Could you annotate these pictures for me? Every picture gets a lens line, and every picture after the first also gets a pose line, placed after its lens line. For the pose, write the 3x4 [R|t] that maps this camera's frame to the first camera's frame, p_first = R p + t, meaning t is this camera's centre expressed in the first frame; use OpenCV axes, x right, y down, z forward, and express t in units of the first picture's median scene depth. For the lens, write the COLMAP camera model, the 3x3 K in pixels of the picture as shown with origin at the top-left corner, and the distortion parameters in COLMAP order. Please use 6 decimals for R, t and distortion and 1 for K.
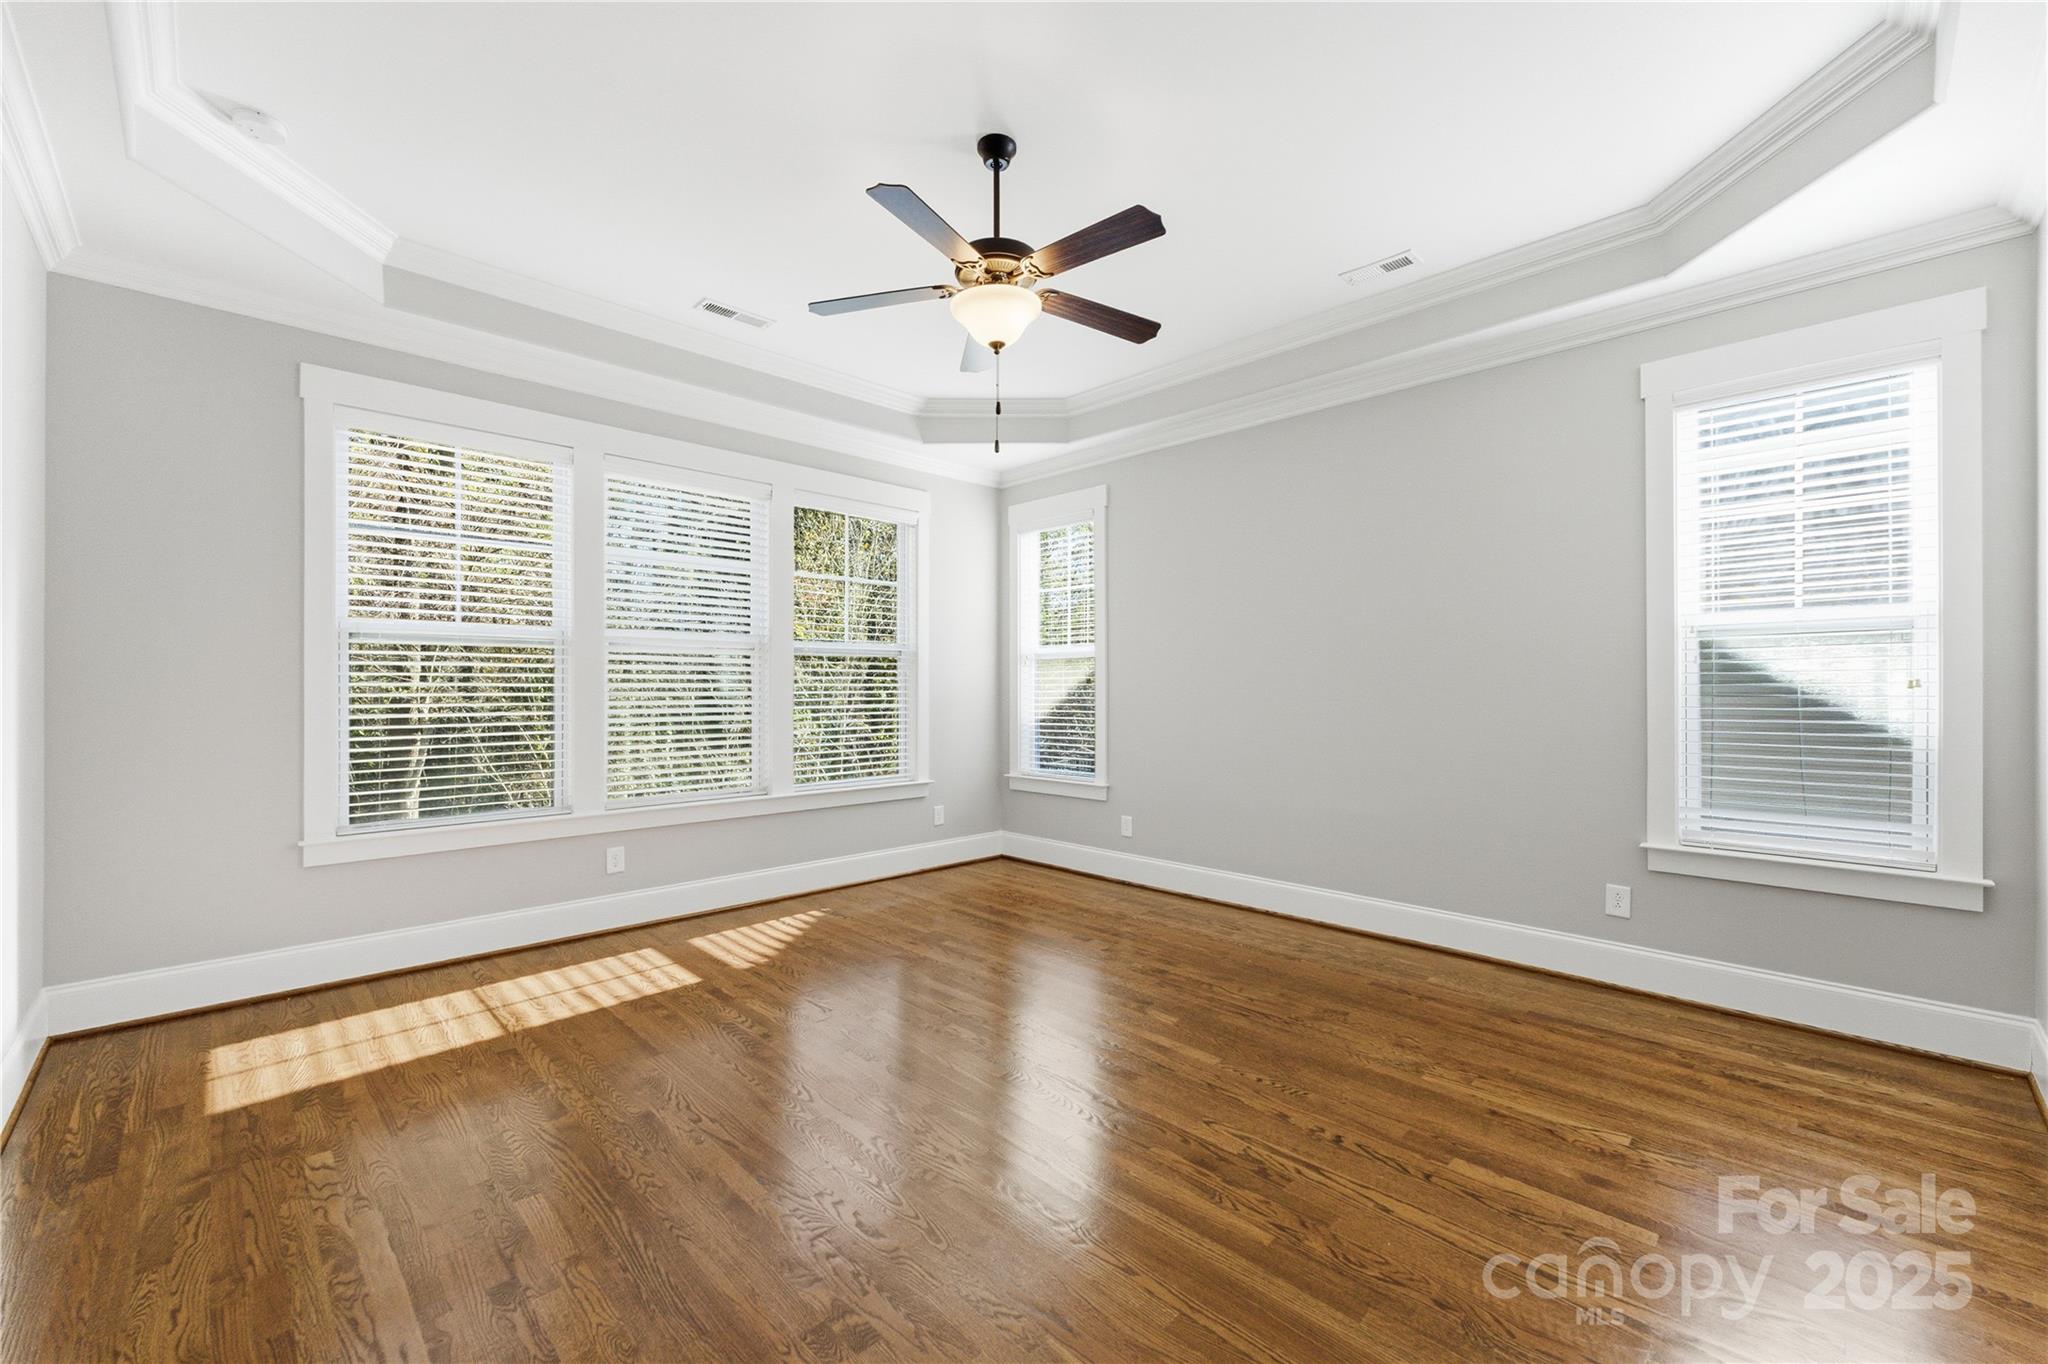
lens RADIAL K [[829.3, 0, 1025.8], [0, 829.3, 679.6], [0, 0, 1]] dist [-0.002661, 0.000911]
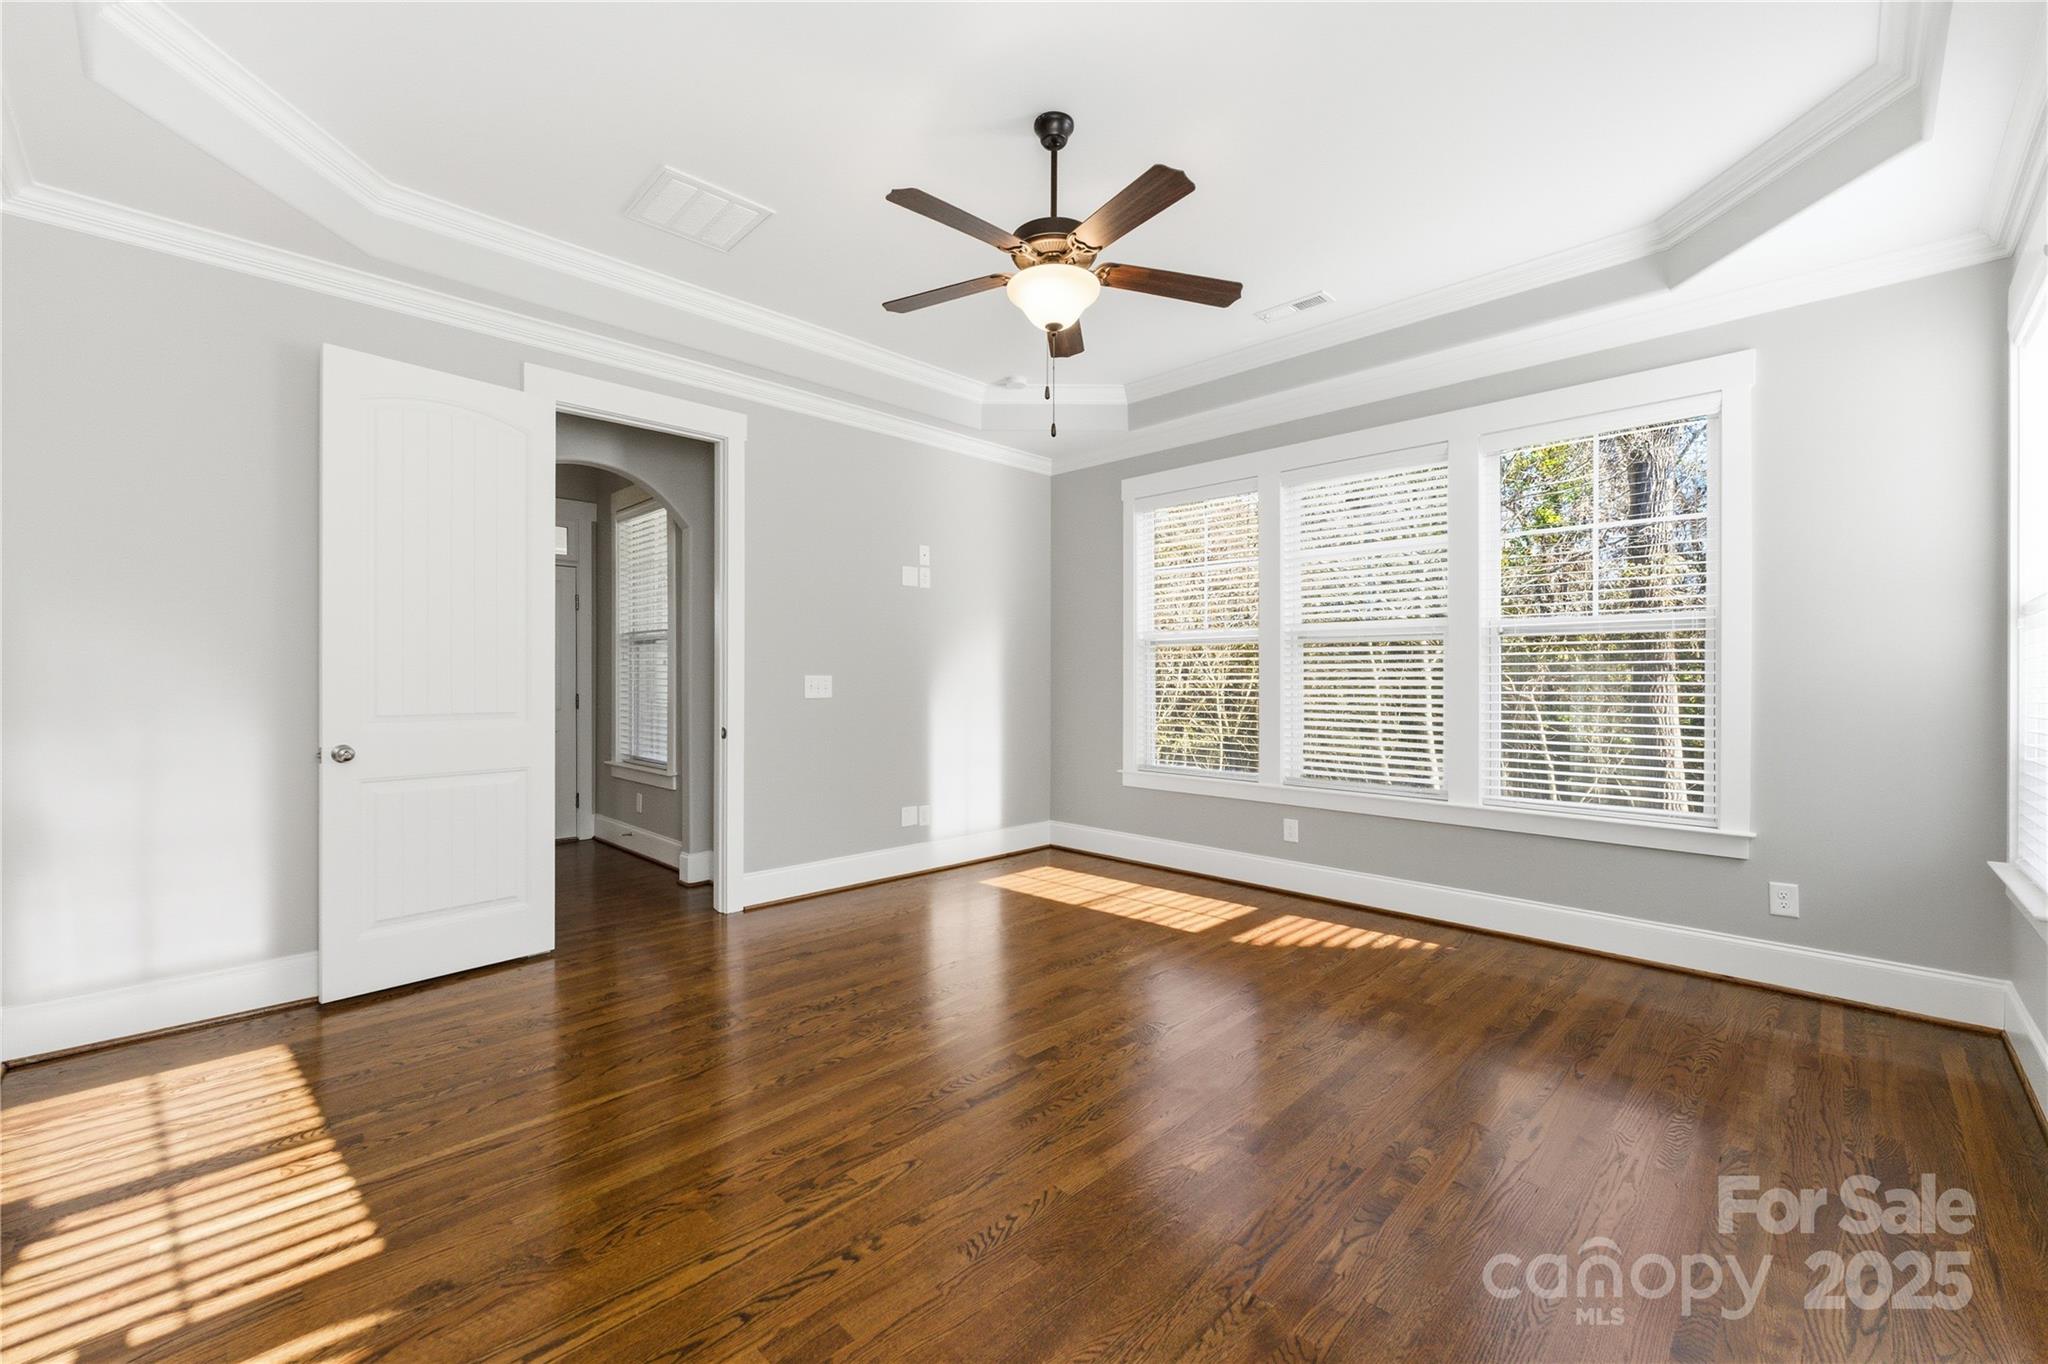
lens RADIAL K [[829.3, 0, 1025.8], [0, 829.3, 679.6], [0, 0, 1]] dist [-0.002661, 0.000911]
pose [[0.011411, 0.001309, -0.999934, 0.731752], [0.008152, 0.999966, 0.001402, 0.009721], [0.999902, -0.008168, 0.011400, 0.735702]]
